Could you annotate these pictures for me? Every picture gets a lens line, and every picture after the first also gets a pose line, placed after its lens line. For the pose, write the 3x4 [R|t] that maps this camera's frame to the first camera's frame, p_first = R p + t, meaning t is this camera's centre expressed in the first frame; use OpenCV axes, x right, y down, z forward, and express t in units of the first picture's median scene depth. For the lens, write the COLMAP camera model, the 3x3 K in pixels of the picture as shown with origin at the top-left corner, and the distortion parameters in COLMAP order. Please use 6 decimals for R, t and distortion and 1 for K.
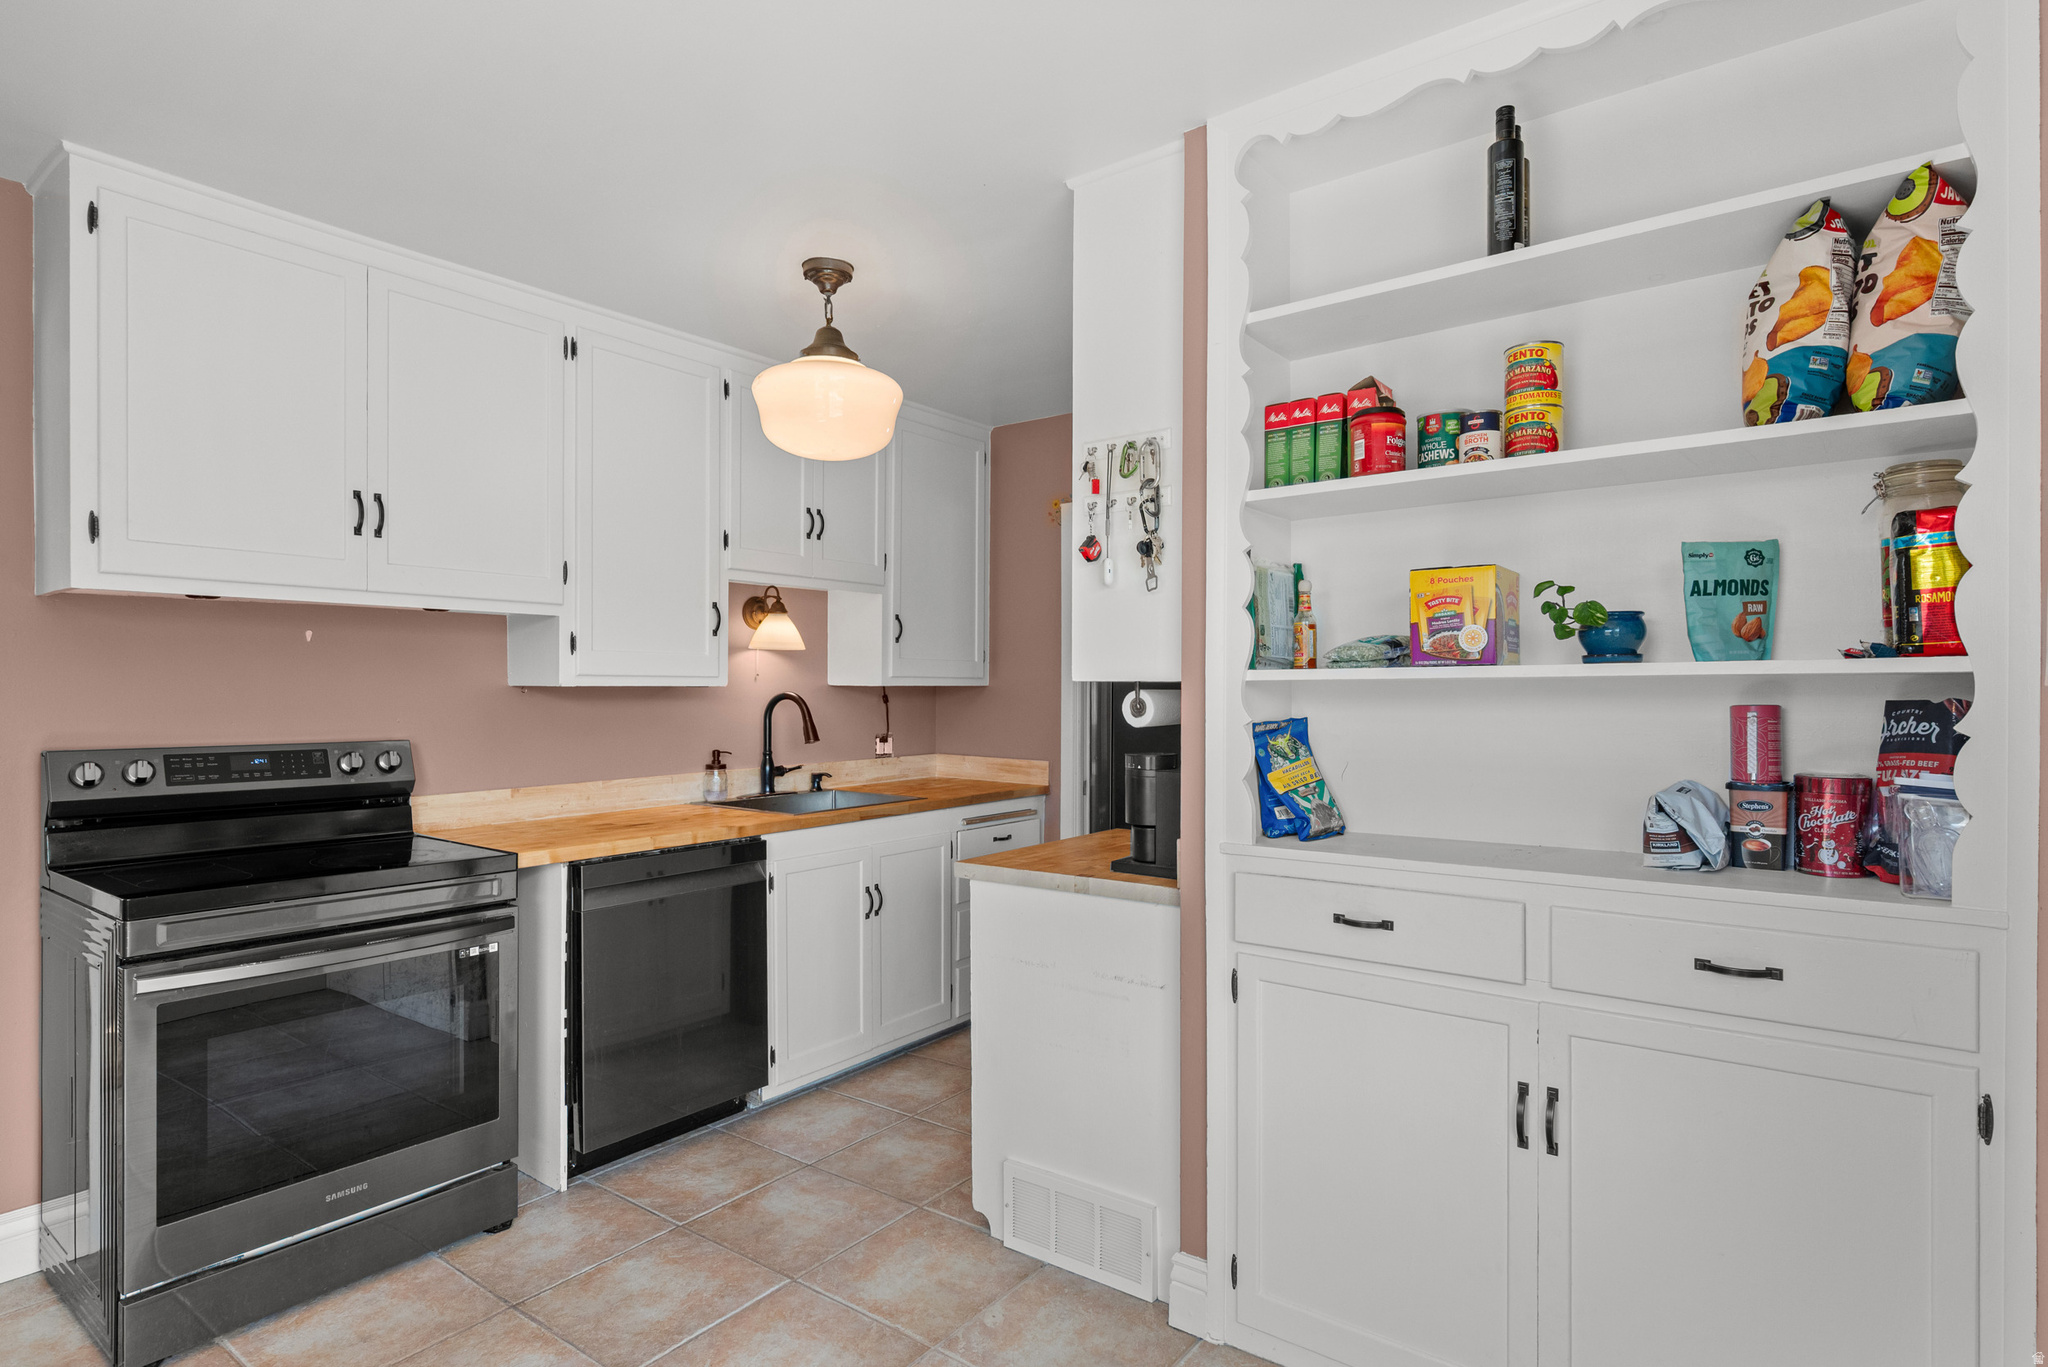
lens RADIAL K [[1105.9, 0, 1030.4], [0, 1105.9, 702.2], [0, 0, 1]] dist [0.001838, -0.001107]
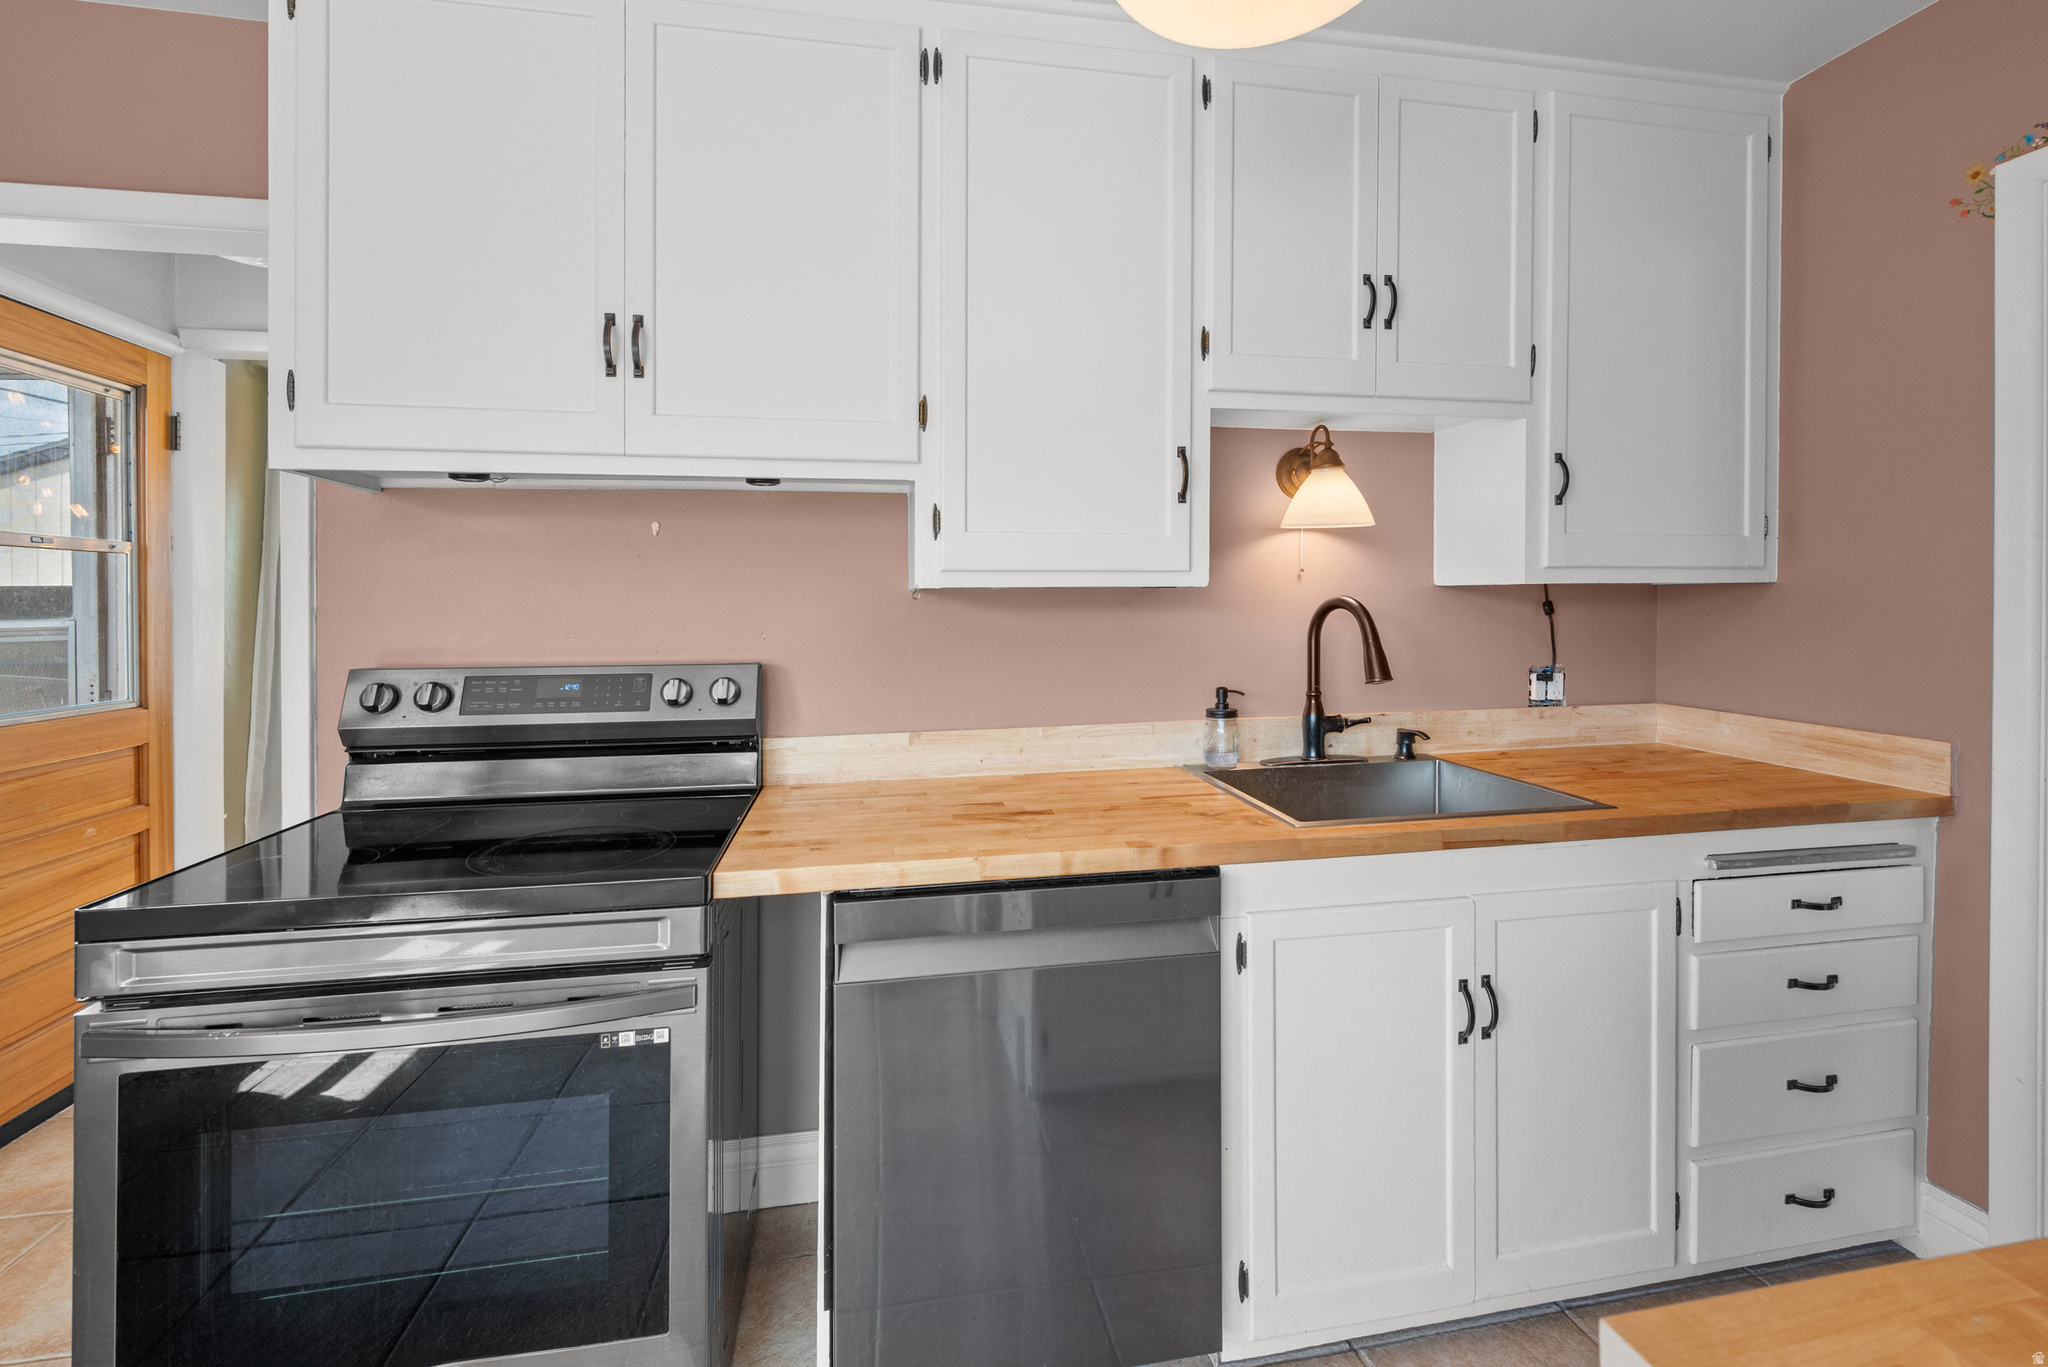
lens RADIAL K [[869.0, 0, 1026.2], [0, 869.0, 614.9], [0, 0, 1]] dist [-0.000500, -0.000489]
pose [[0.736095, 0.002328, -0.676874, -0.031938], [-0.001002, 0.999997, 0.002350, -0.000021], [0.676878, -0.001051, 0.736095, 0.690671]]
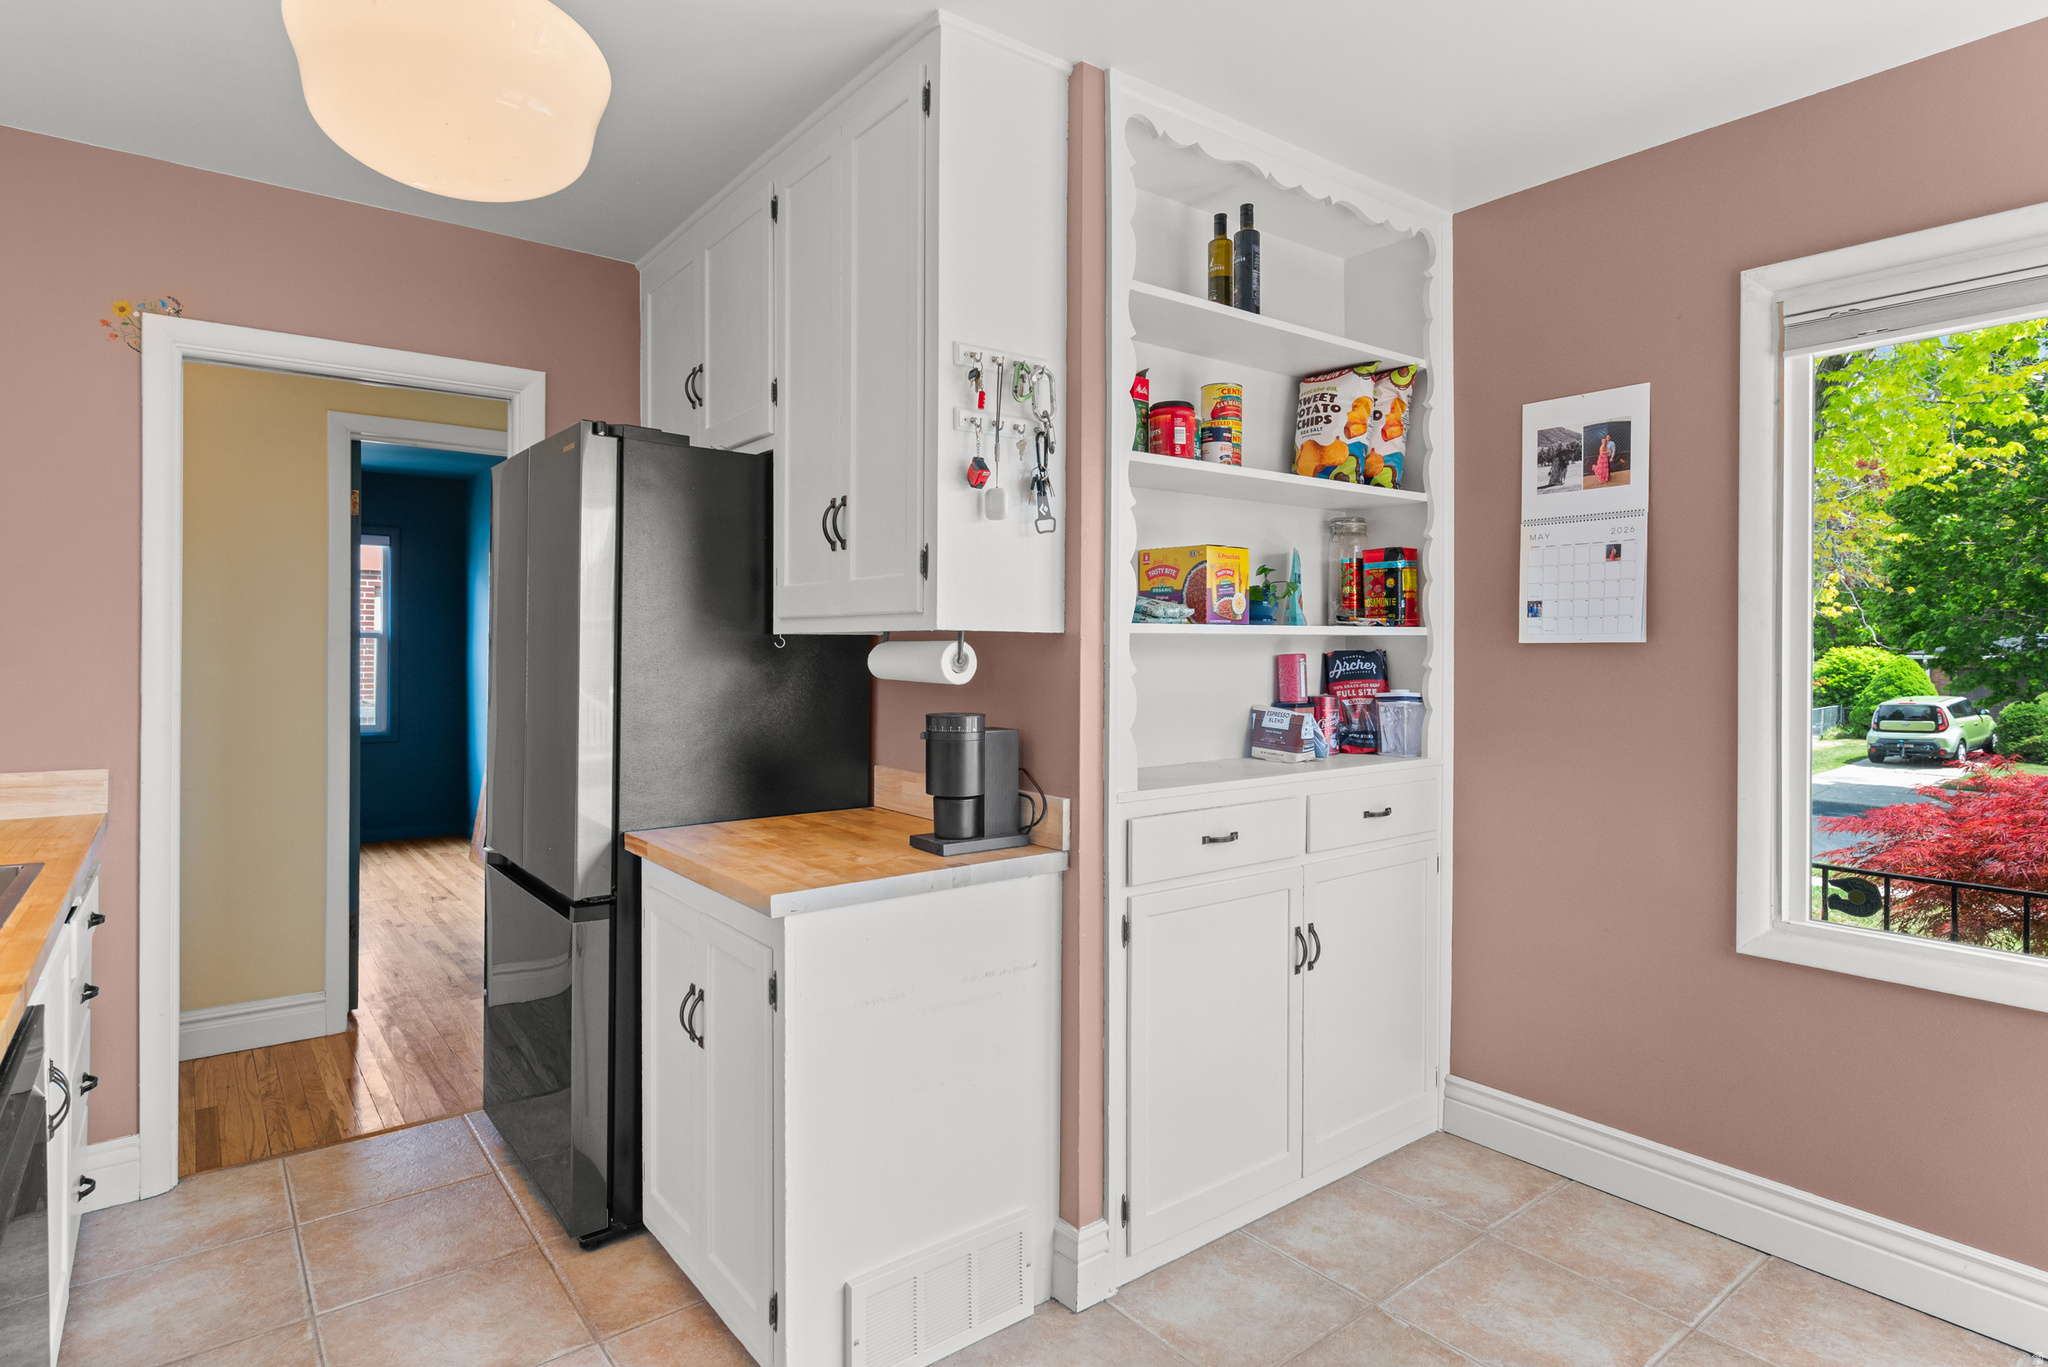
lens RADIAL K [[1105.9, 0, 1054.8], [0, 1105.9, 656.2], [0, 0, 1]] dist [0.001838, -0.001107]
pose [[0.237329, -0.005406, 0.971414, -0.592944], [0.008354, 0.999959, 0.003523, -0.001488], [-0.971393, 0.007279, 0.237364, 0.590441]]
